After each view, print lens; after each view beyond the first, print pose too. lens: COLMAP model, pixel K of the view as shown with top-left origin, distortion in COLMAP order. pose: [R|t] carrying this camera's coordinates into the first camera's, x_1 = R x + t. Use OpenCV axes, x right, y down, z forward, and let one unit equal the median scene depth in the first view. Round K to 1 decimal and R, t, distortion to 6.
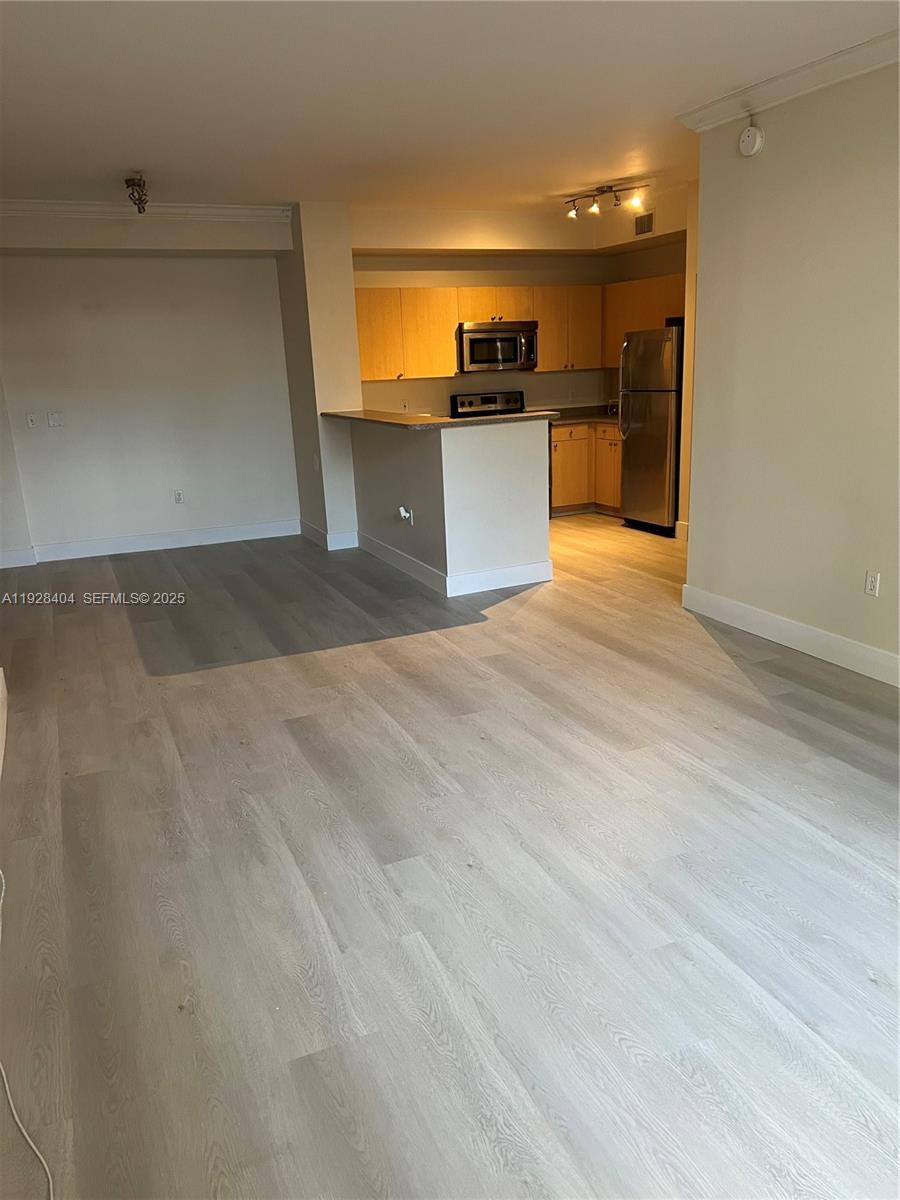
lens RADIAL K [[899.5, 0, 453.5], [0, 899.5, 615.3], [0, 0, 1]] dist [0.062466, -0.069244]
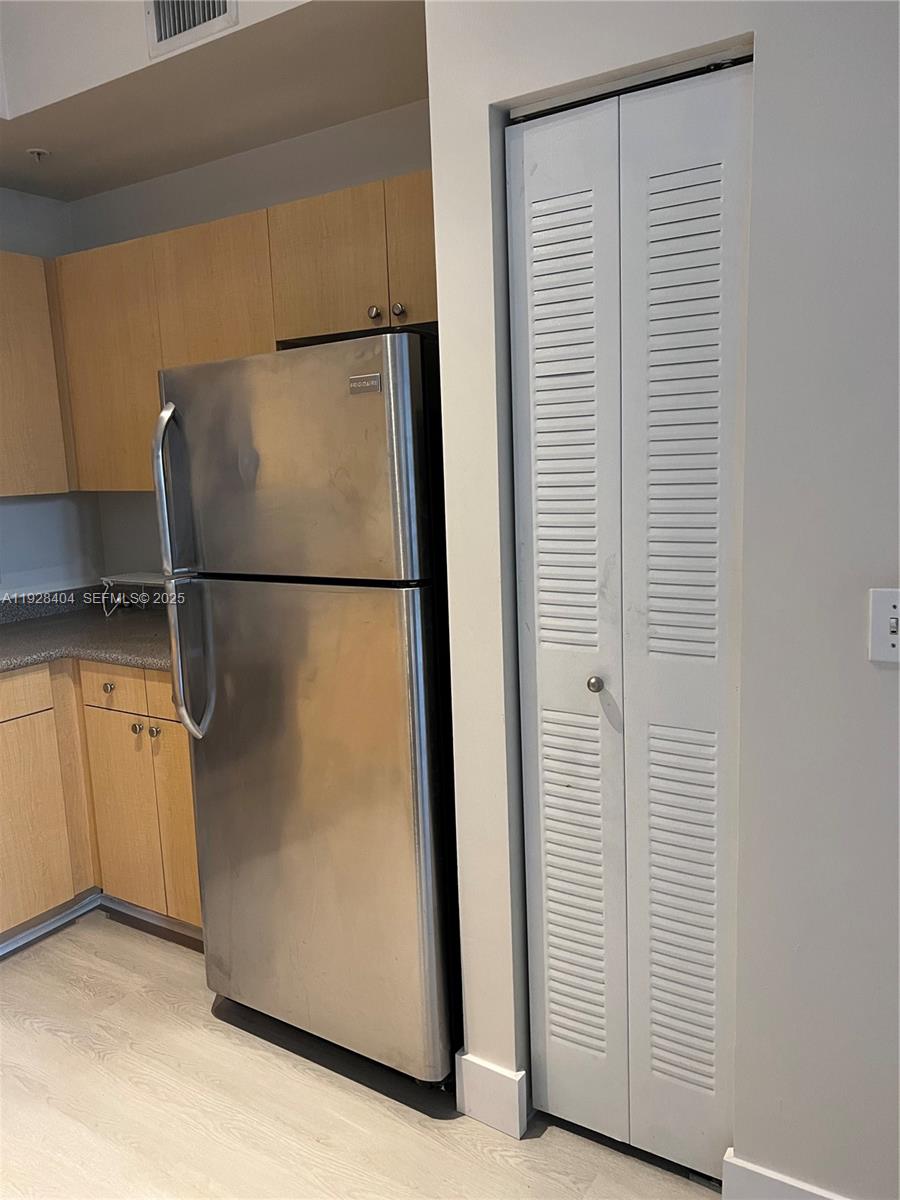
lens RADIAL K [[899.5, 0, 442.5], [0, 899.5, 607.2], [0, 0, 1]] dist [0.062466, -0.069244]
pose [[0.841419, -0.081940, 0.534135, 0.137061], [0.151553, 0.984550, -0.087704, -0.260155], [-0.518697, 0.154745, 0.840838, 0.936794]]
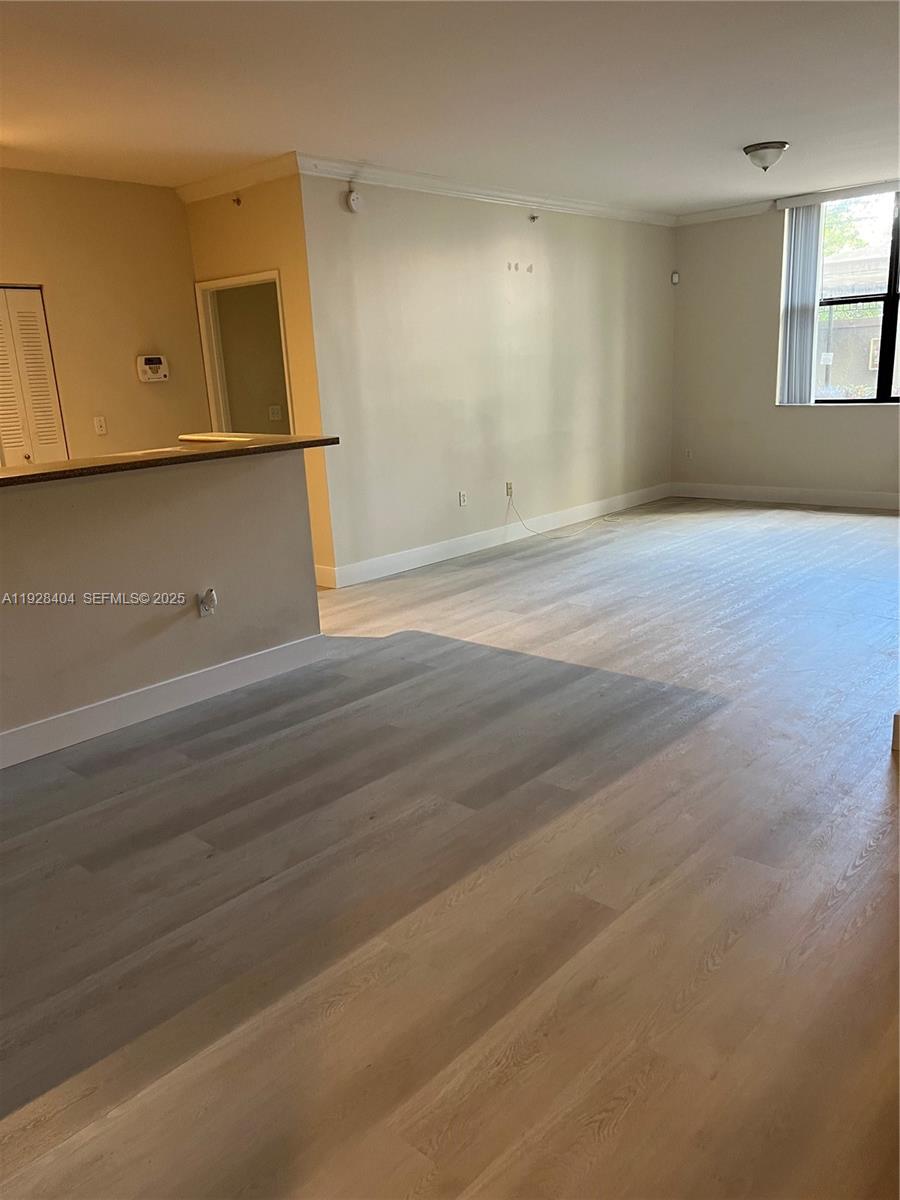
lens RADIAL K [[899.5, 0, 453.3], [0, 899.5, 617.9], [0, 0, 1]] dist [0.062466, -0.069244]
pose [[-0.412592, -0.184032, 0.892132, -0.749296], [0.317588, 0.888866, 0.330236, -0.277258], [-0.853760, 0.419583, -0.308292, 1.136900]]
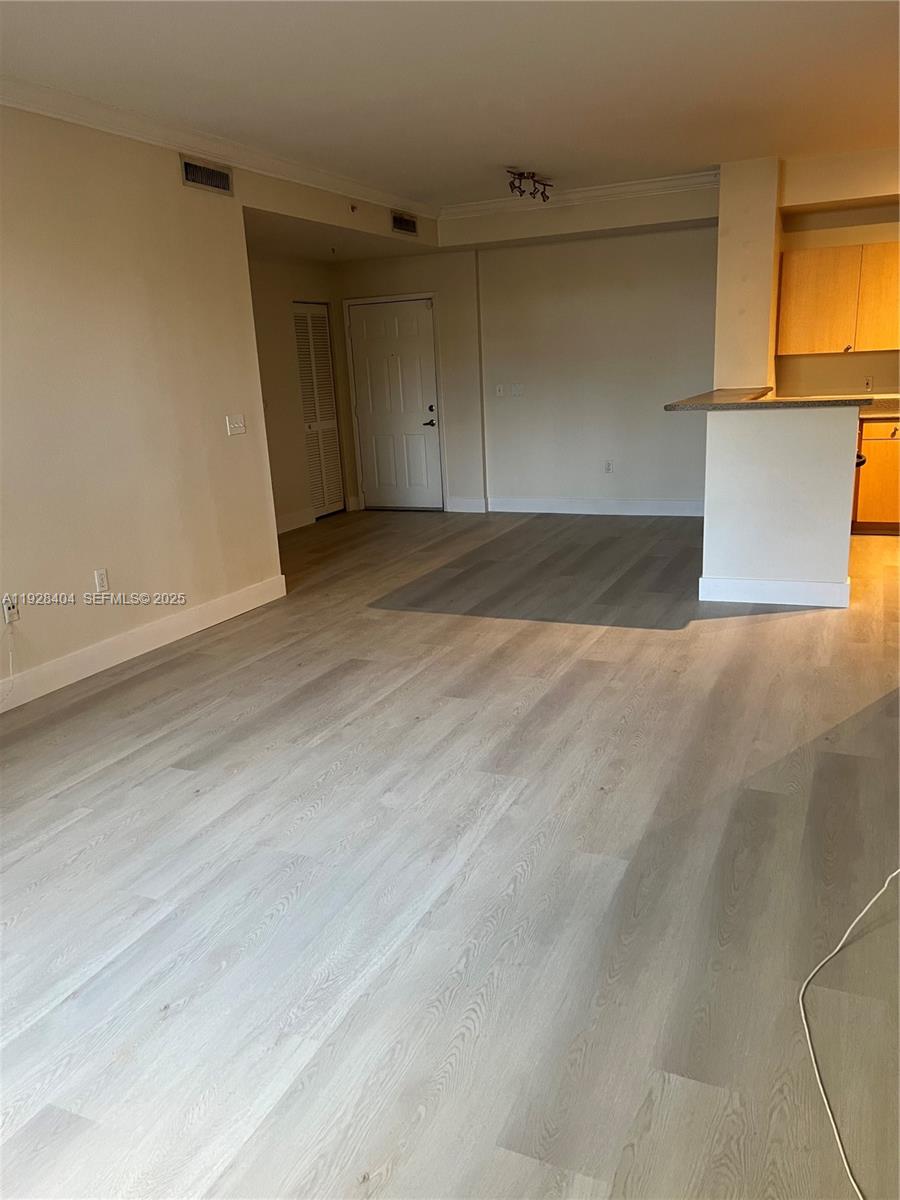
lens RADIAL K [[899.5, 0, 446.4], [0, 899.5, 609.9], [0, 0, 1]] dist [0.062466, -0.069244]
pose [[0.664759, 0.207687, -0.717608, 0.474573], [-0.188375, 0.976140, 0.108008, -0.061056], [0.722918, 0.063380, 0.688021, 0.202185]]
